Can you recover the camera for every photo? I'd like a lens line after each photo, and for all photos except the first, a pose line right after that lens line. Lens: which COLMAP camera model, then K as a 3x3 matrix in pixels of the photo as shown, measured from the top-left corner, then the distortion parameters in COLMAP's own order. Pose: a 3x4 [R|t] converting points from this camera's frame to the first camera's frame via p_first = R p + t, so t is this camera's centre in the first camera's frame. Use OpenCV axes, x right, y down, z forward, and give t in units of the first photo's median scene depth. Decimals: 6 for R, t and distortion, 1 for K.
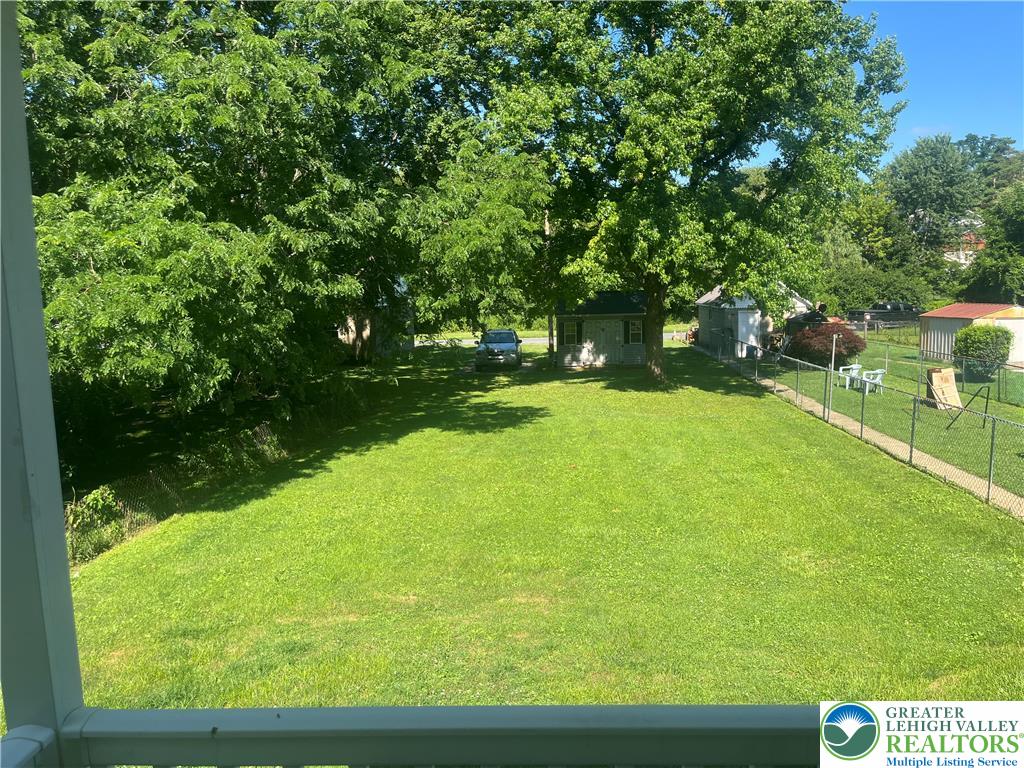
lens RADIAL K [[783.2, 0, 517.2], [0, 783.2, 384.3], [0, 0, 1]] dist [0.026612, -0.006289]
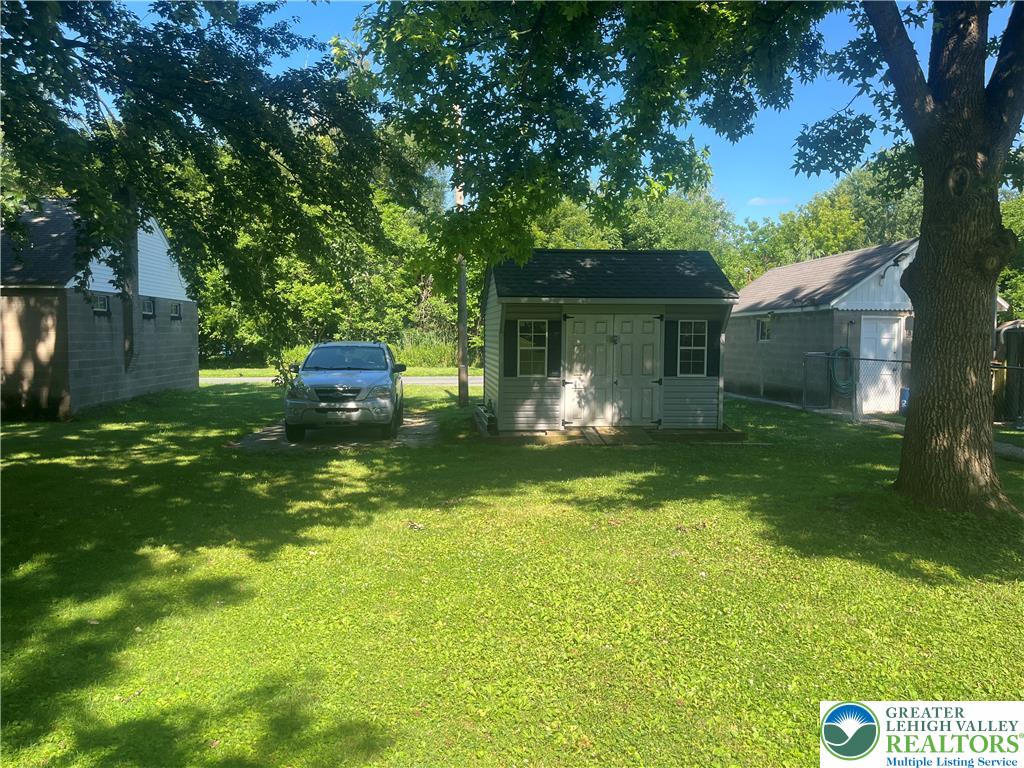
lens RADIAL K [[783.2, 0, 517.2], [0, 783.2, 384.3], [0, 0, 1]] dist [0.026612, -0.006289]
pose [[0.985995, 0.018803, 0.165714, -0.004420], [-0.008298, 0.997924, -0.063859, -0.021399], [-0.166571, 0.061590, 0.984104, 0.614658]]
